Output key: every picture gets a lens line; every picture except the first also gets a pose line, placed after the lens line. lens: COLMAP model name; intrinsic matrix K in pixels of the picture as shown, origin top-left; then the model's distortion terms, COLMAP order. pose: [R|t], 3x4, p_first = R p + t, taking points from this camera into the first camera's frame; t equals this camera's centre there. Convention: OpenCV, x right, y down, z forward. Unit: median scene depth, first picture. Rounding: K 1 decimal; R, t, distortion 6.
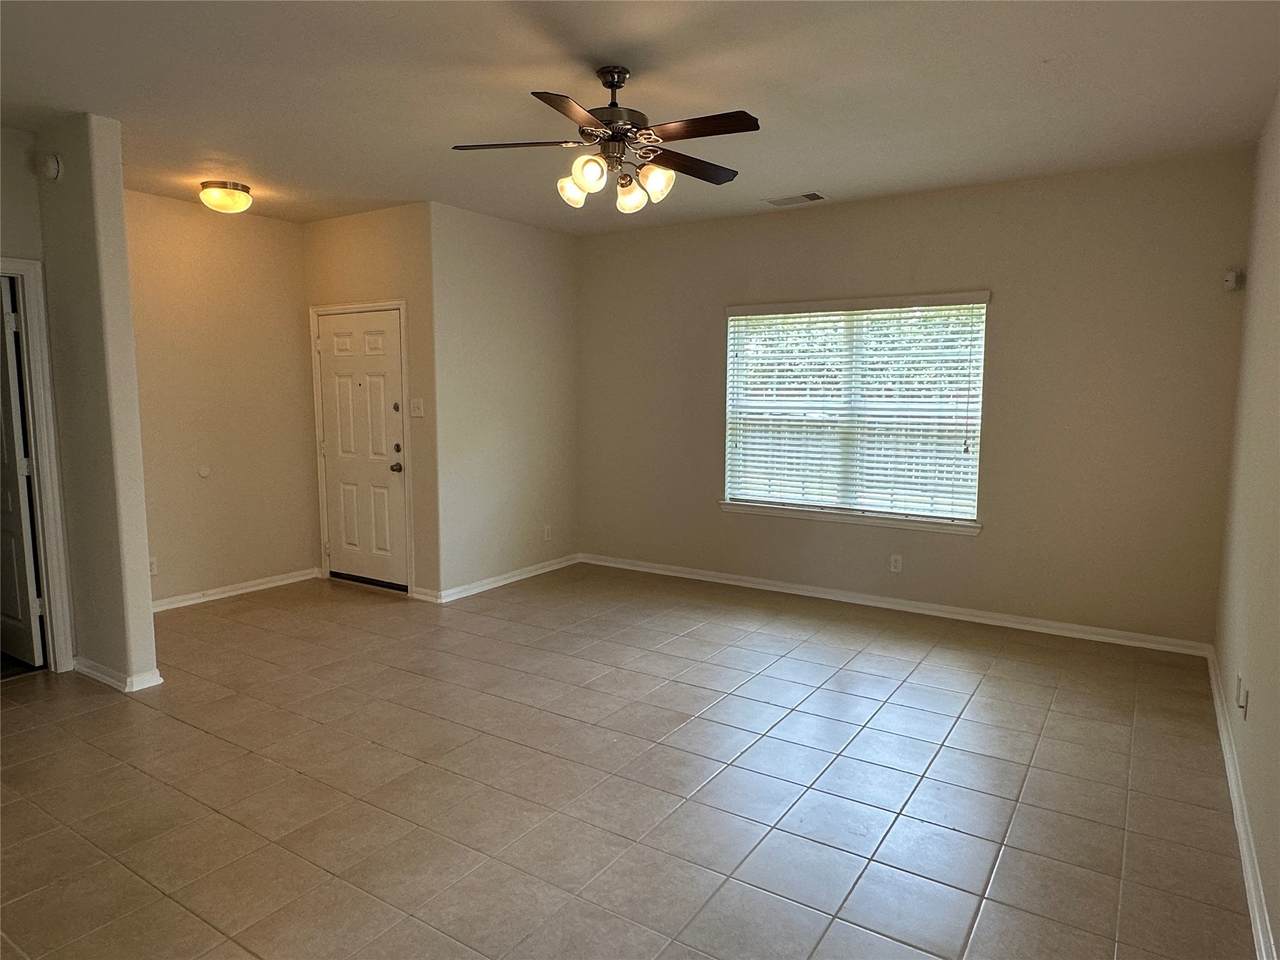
lens RADIAL K [[800.7, 0, 640.3], [0, 800.7, 485.3], [0, 0, 1]] dist [0.018049, -0.001351]
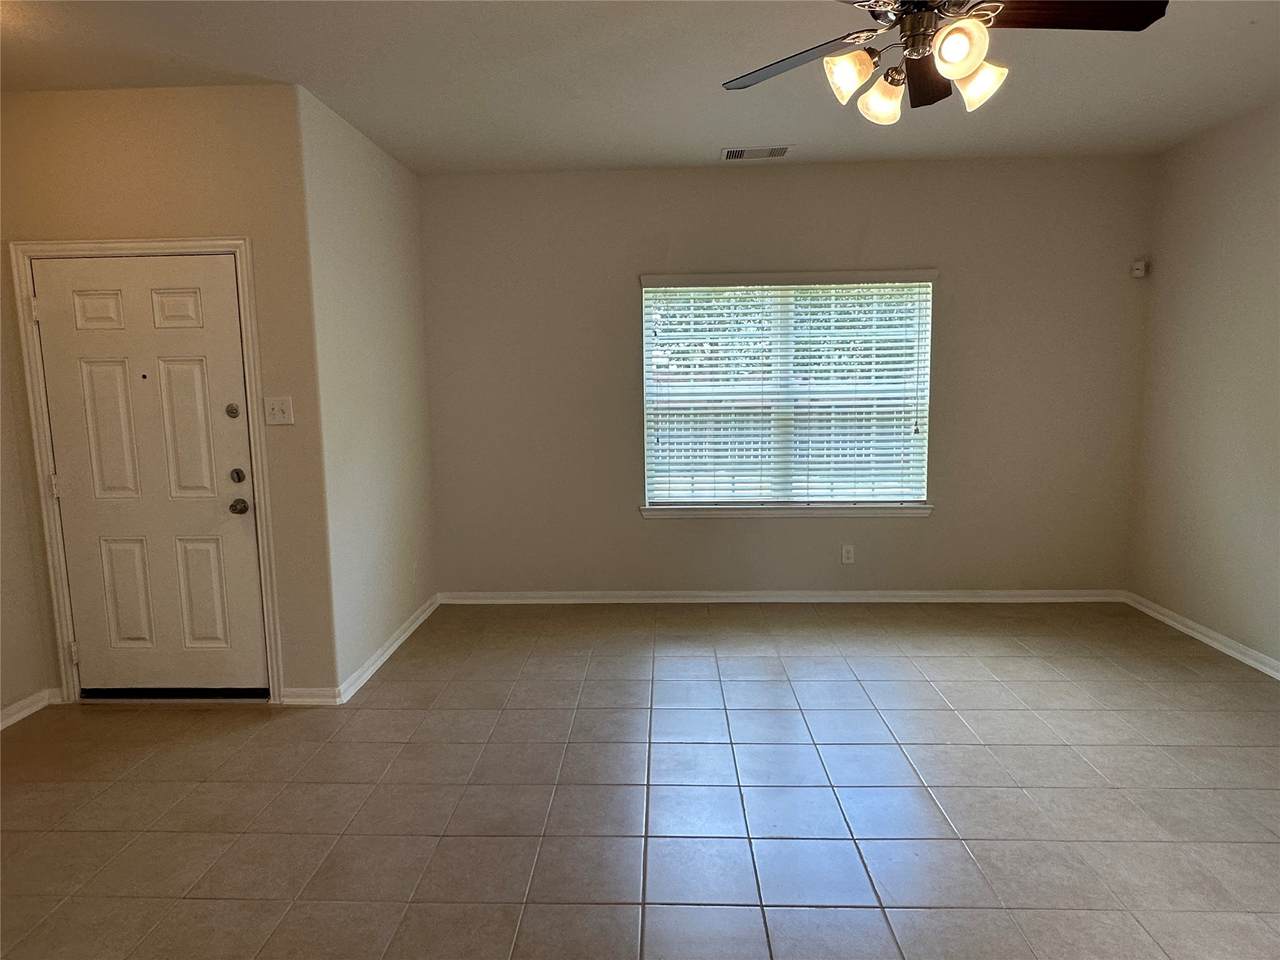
lens RADIAL K [[796.8, 0, 640.0], [0, 796.8, 480.0], [0, 0, 1]] dist [0.008126, 0.001265]
pose [[0.858119, -0.084127, 0.506512, -0.355618], [0.079895, 0.996348, 0.030129, -0.037363], [-0.507196, 0.014614, 0.861707, 0.304095]]
